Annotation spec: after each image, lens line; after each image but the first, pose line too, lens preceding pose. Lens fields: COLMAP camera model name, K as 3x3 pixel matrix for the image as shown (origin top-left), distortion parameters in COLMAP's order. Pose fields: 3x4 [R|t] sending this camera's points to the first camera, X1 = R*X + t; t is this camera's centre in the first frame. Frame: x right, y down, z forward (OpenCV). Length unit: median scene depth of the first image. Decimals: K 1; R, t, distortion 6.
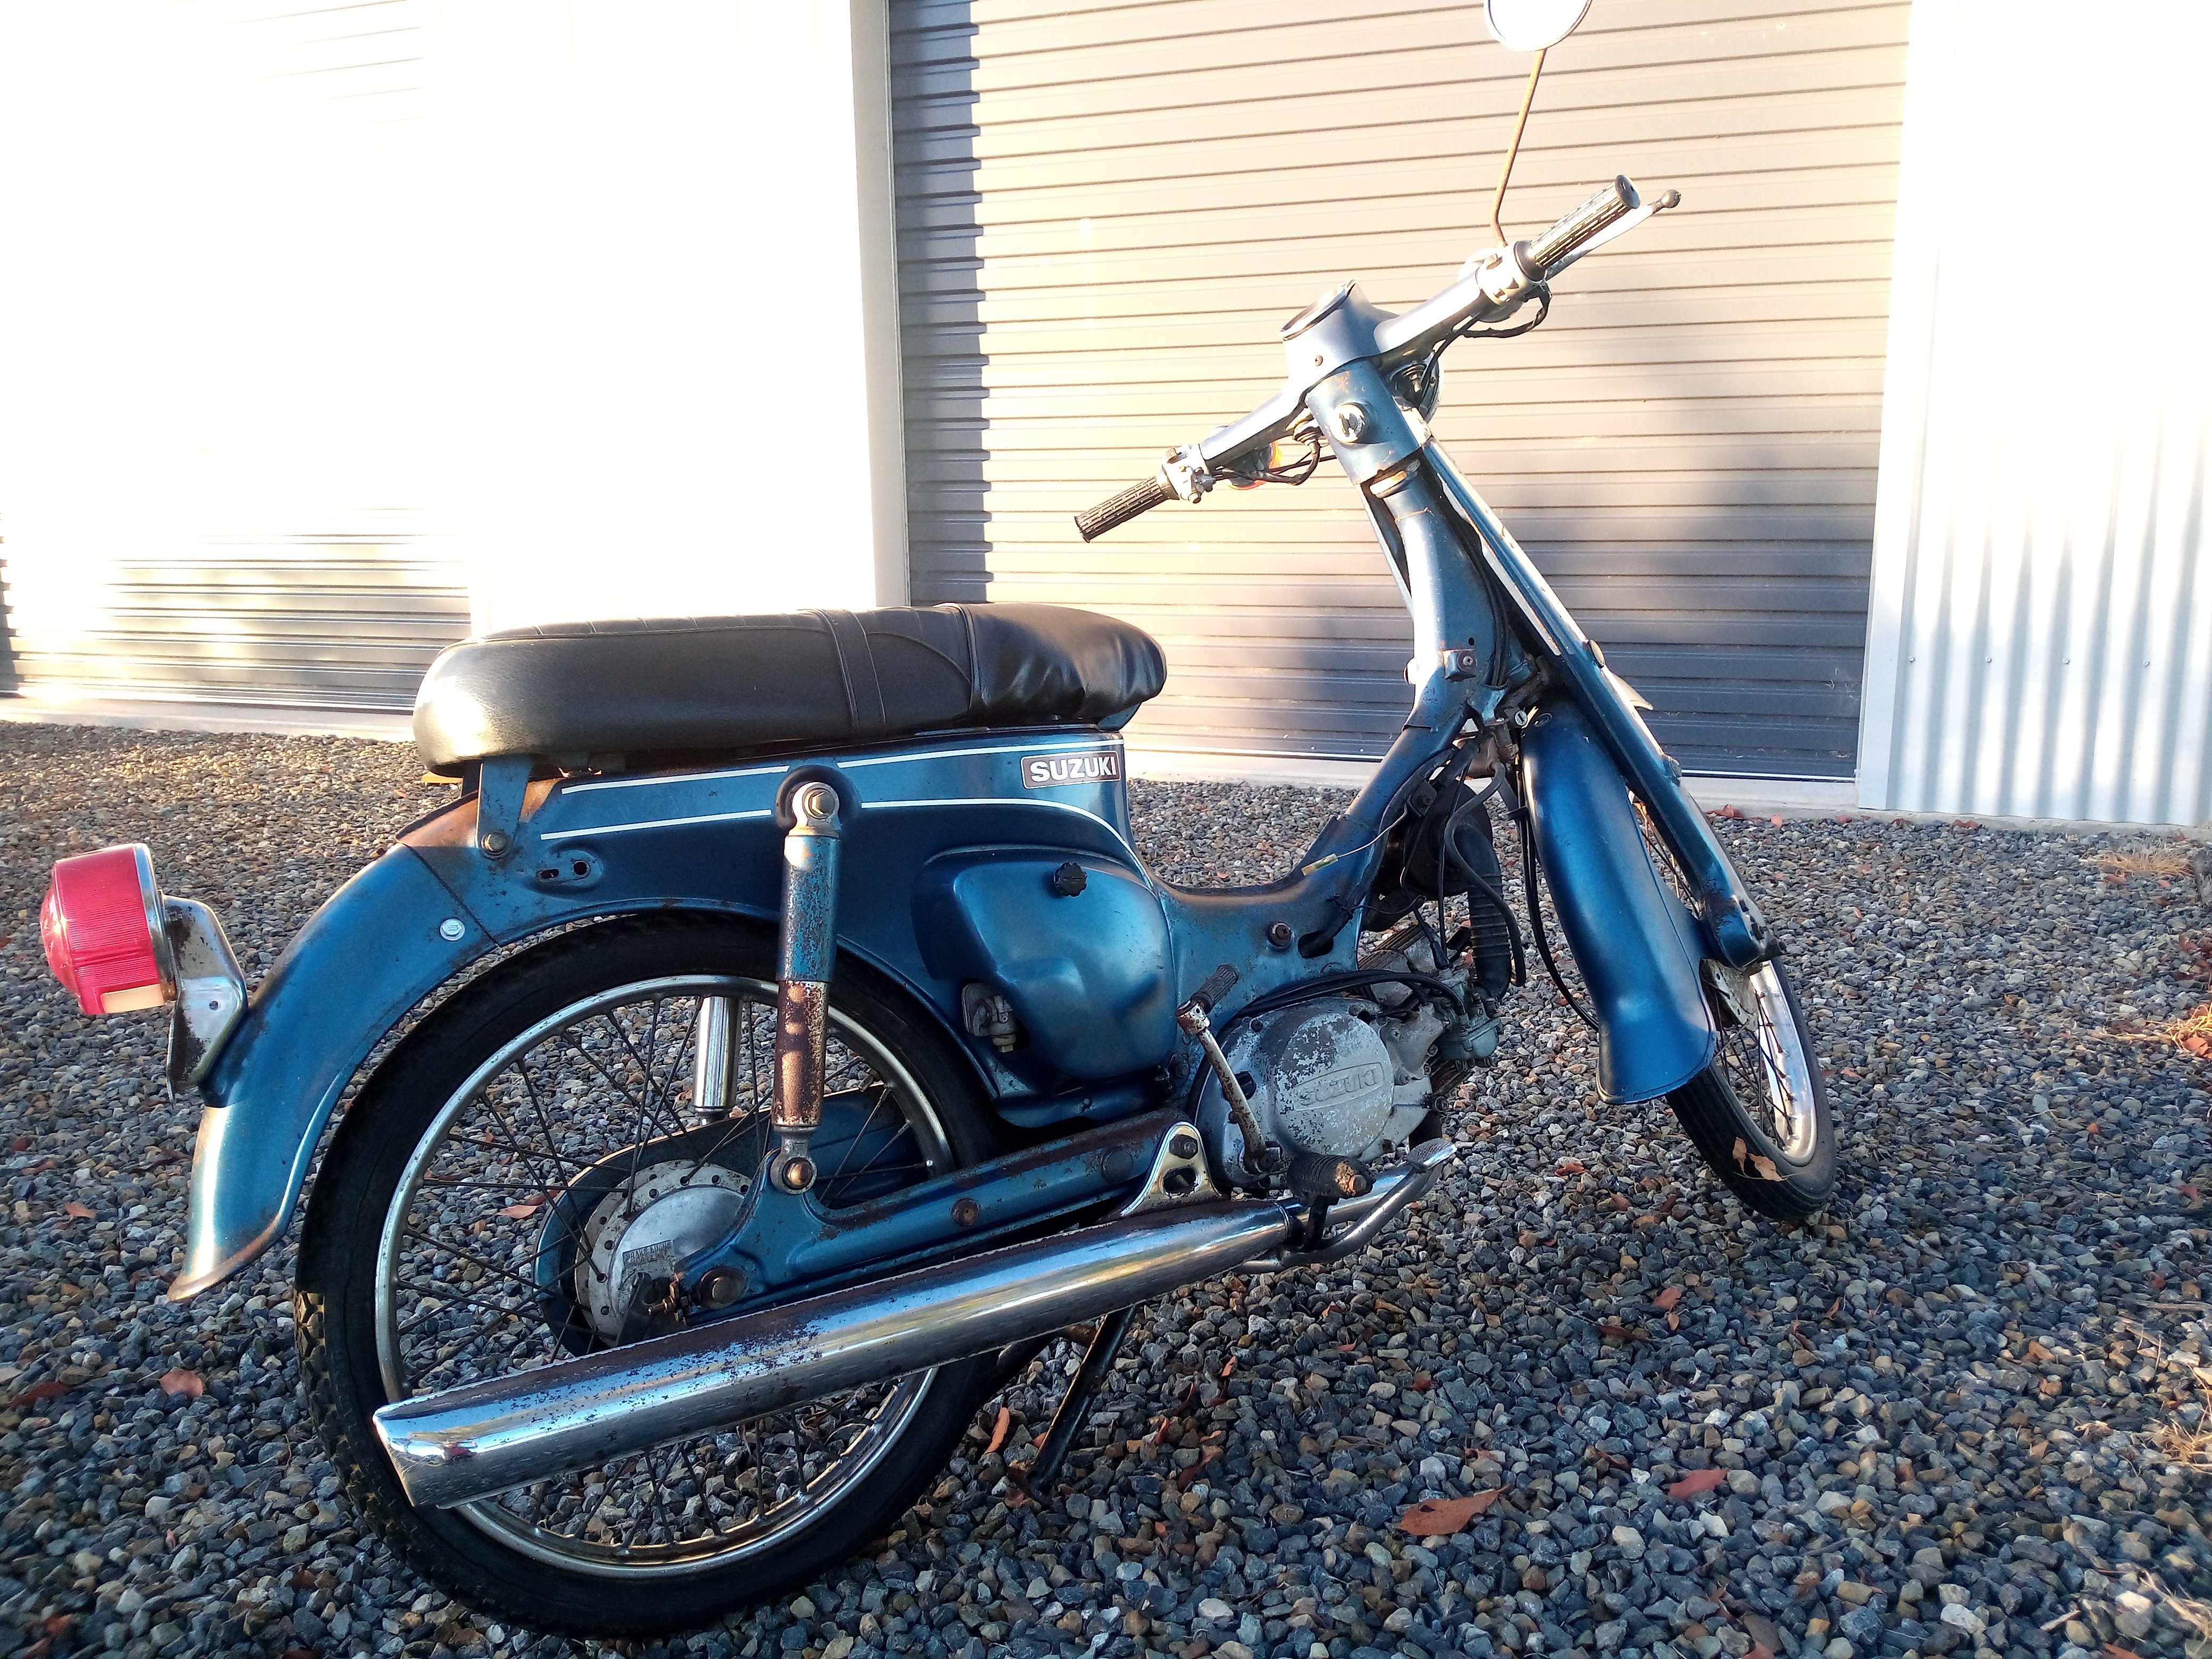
lens RADIAL K [[1669.0, 0, 1106.0], [0, 1669.0, 829.5], [0, 0, 1]] dist [-0.005000, -0.005200]
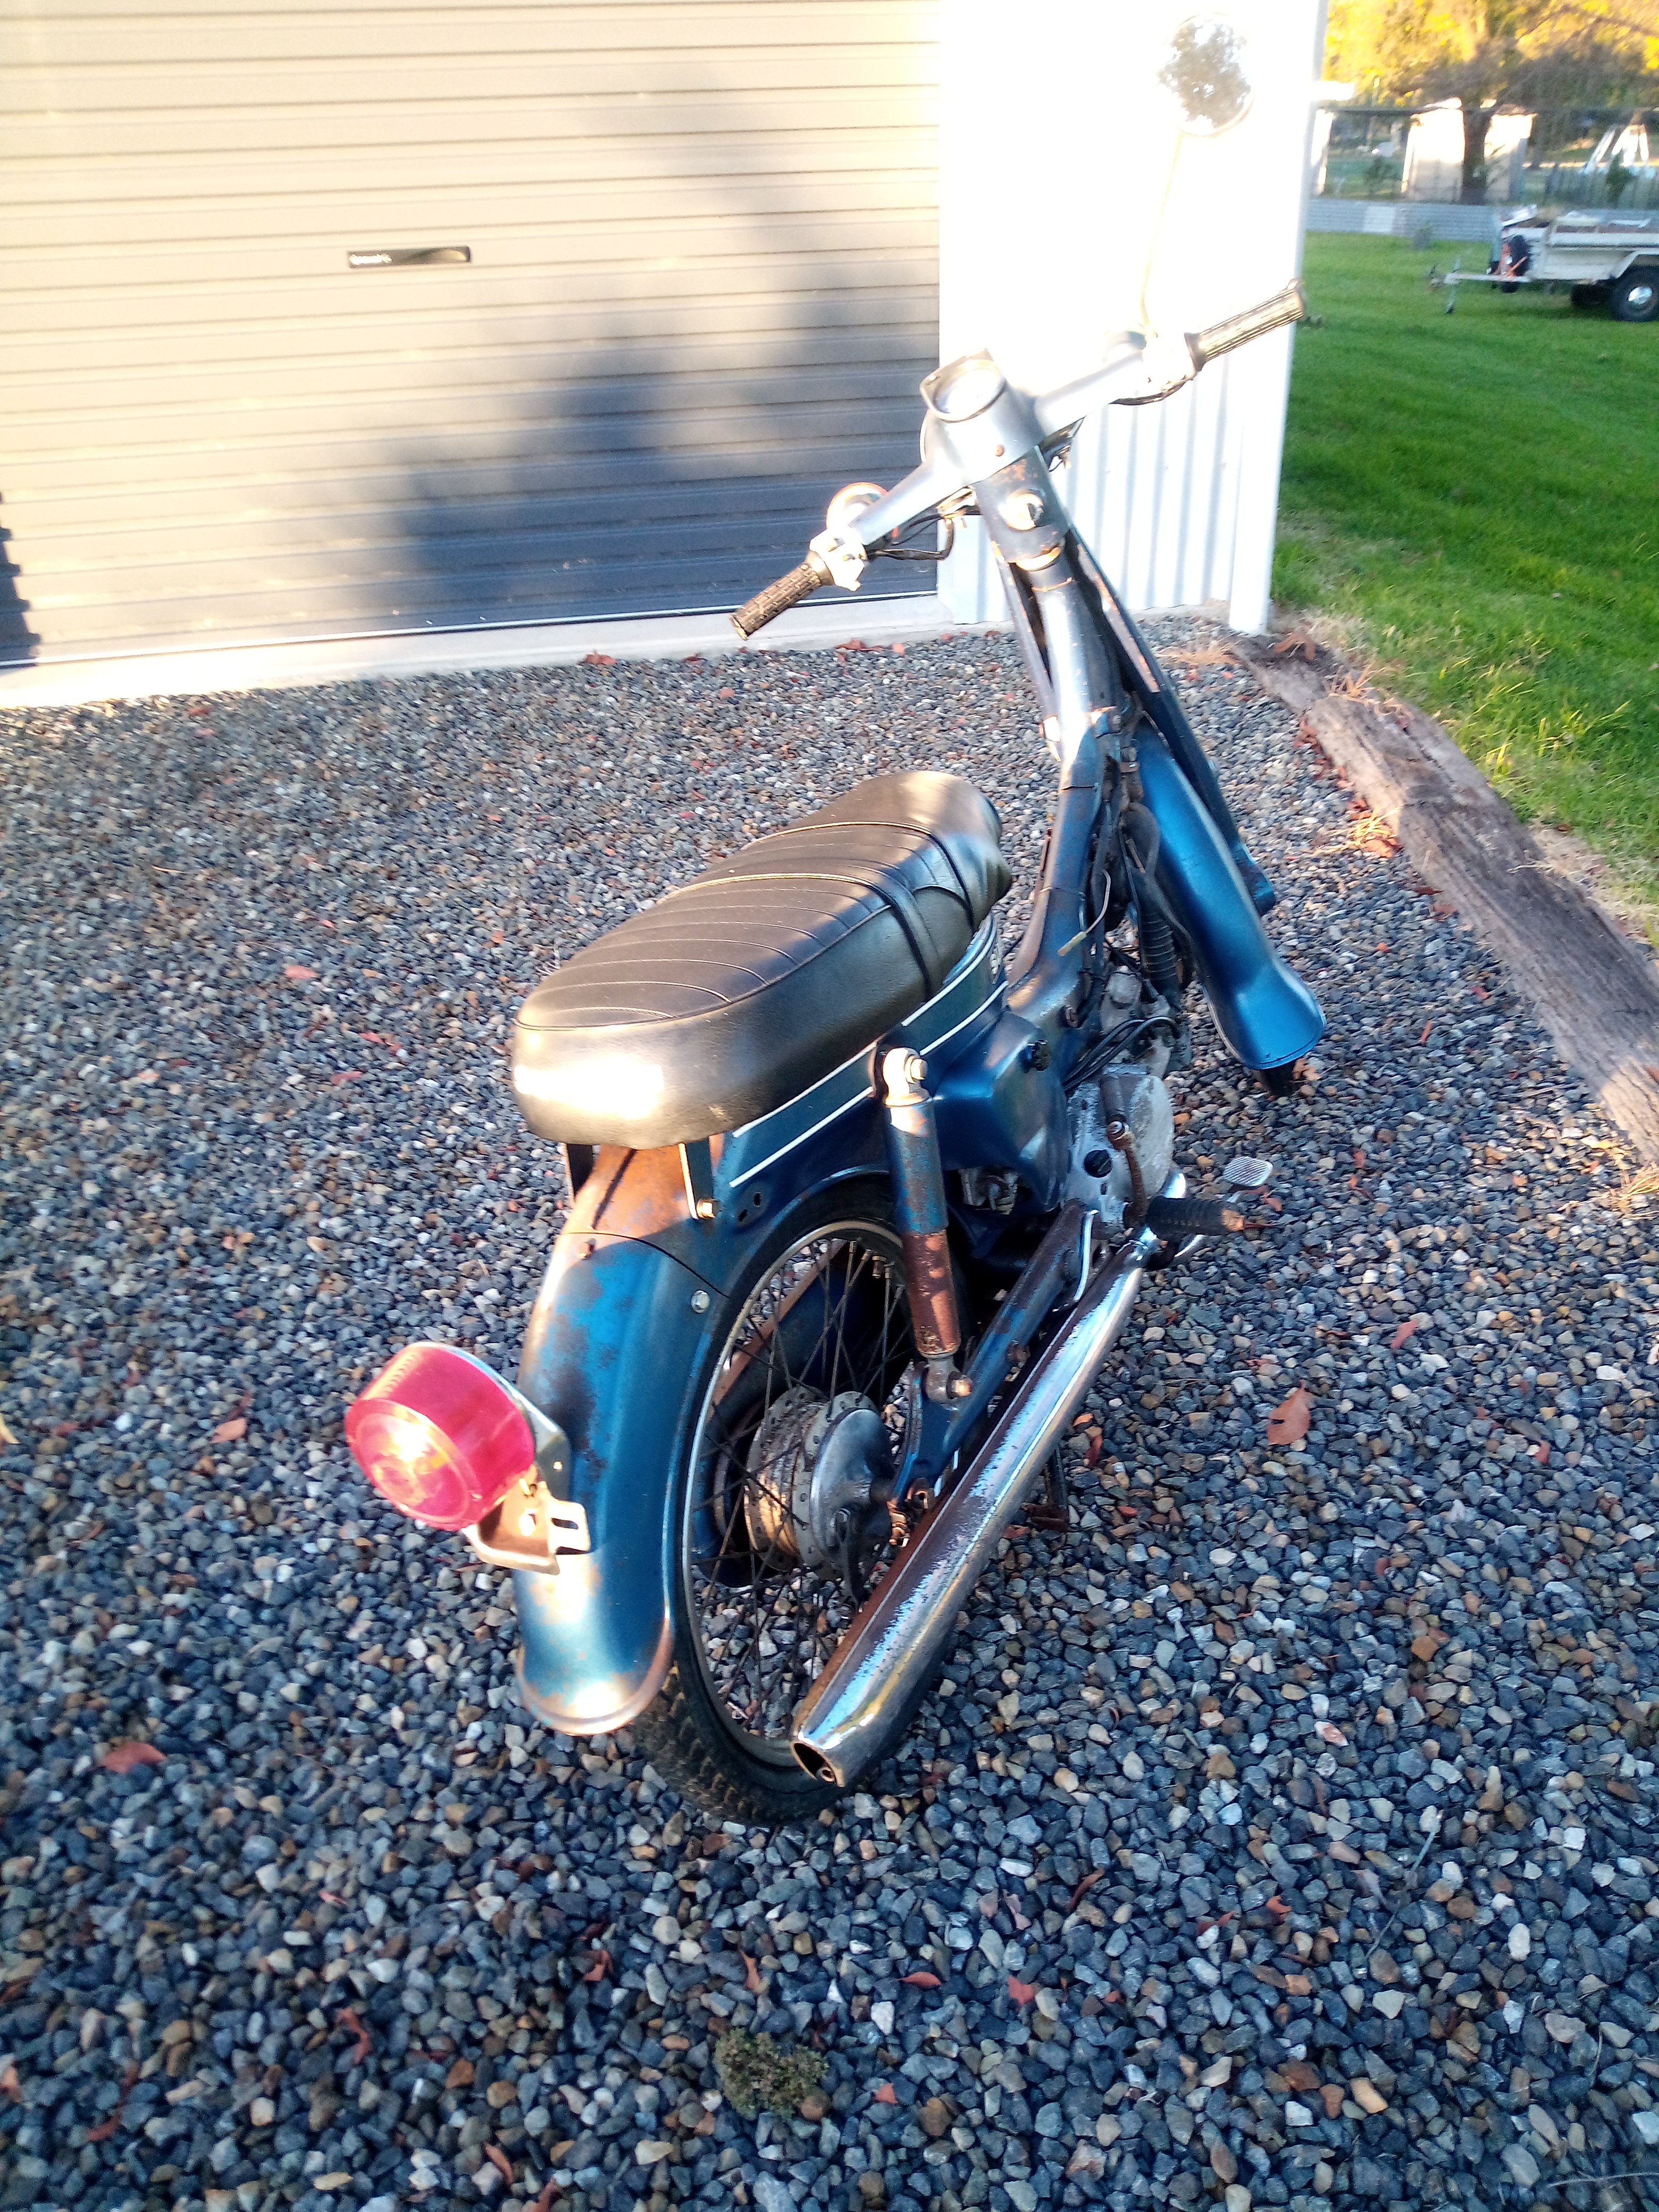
lens RADIAL K [[1669.0, 0, 790.2], [0, 1669.0, 1091.3], [0, 0, 1]] dist [-0.005000, -0.005200]
pose [[0.855476, -0.274641, 0.439015, -0.536219], [0.122180, 0.930888, 0.344266, -0.284930], [-0.503223, -0.240872, 0.829908, 0.119403]]
